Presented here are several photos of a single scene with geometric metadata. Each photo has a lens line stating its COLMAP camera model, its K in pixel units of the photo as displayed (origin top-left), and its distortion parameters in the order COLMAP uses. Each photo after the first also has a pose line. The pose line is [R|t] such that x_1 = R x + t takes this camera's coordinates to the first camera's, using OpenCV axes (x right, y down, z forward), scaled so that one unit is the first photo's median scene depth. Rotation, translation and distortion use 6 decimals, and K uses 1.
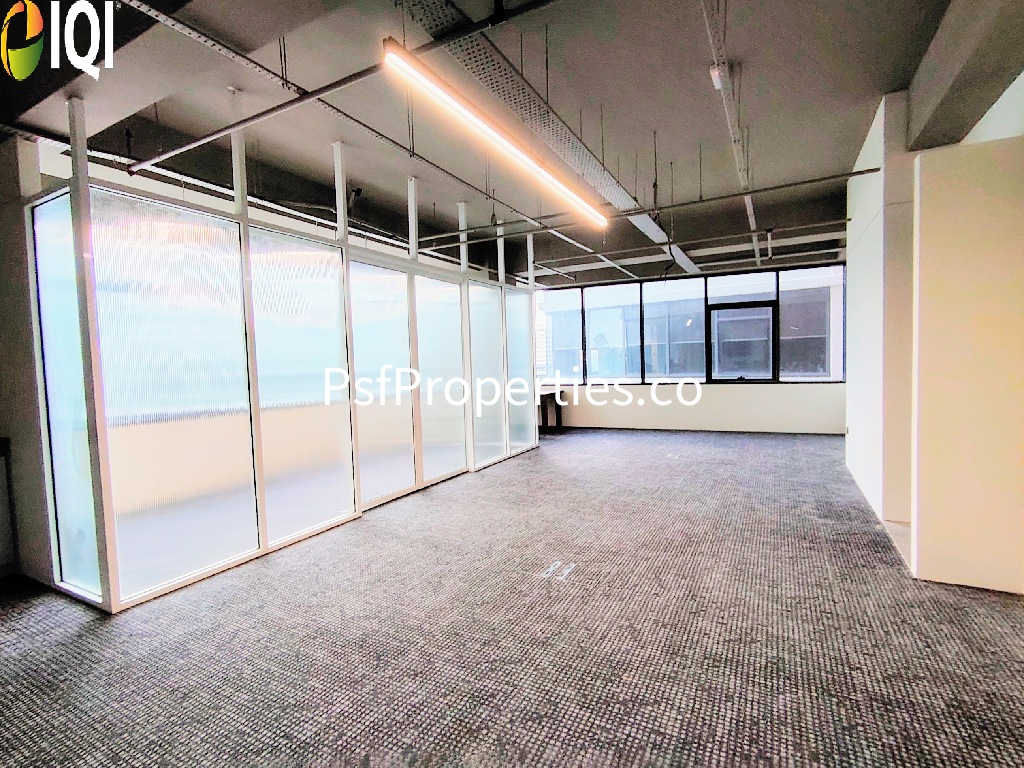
lens RADIAL K [[482.1, 0, 515.6], [0, 482.1, 386.9], [0, 0, 1]] dist [0.003723, 0.000407]
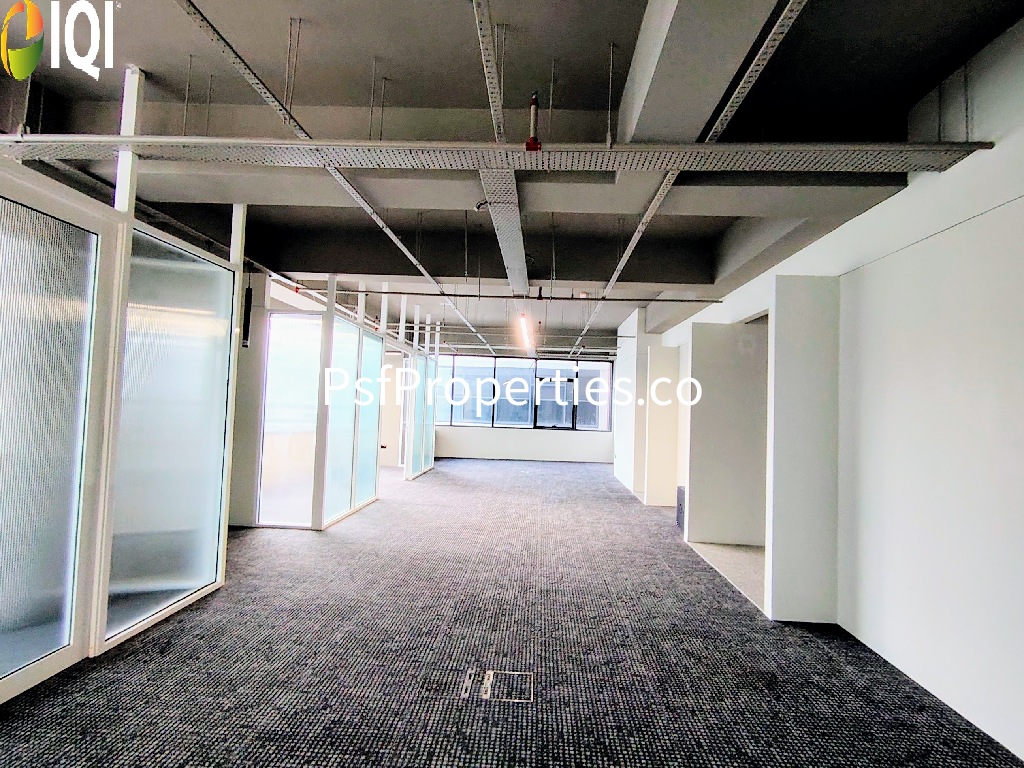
lens RADIAL K [[482.1, 0, 515.6], [0, 482.1, 386.9], [0, 0, 1]] dist [0.003723, 0.000407]
pose [[0.899535, 0.084345, 0.428628, -0.421024], [-0.048245, 0.994363, -0.094422, 0.012191], [-0.434176, 0.064257, 0.898533, -0.466292]]
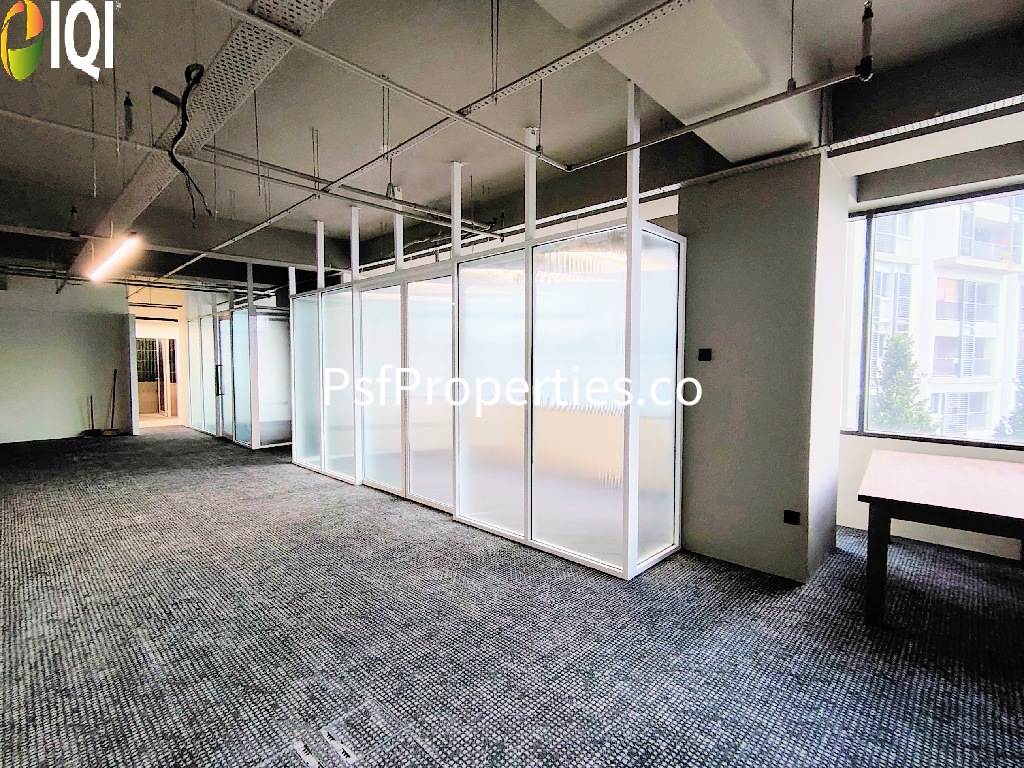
lens RADIAL K [[482.1, 0, 515.6], [0, 482.1, 386.9], [0, 0, 1]] dist [0.003723, 0.000407]
pose [[-0.259583, 0.086282, -0.961859, 0.629940], [-0.043204, 0.993966, 0.100821, -0.119329], [0.964754, 0.067728, -0.254289, 1.332920]]
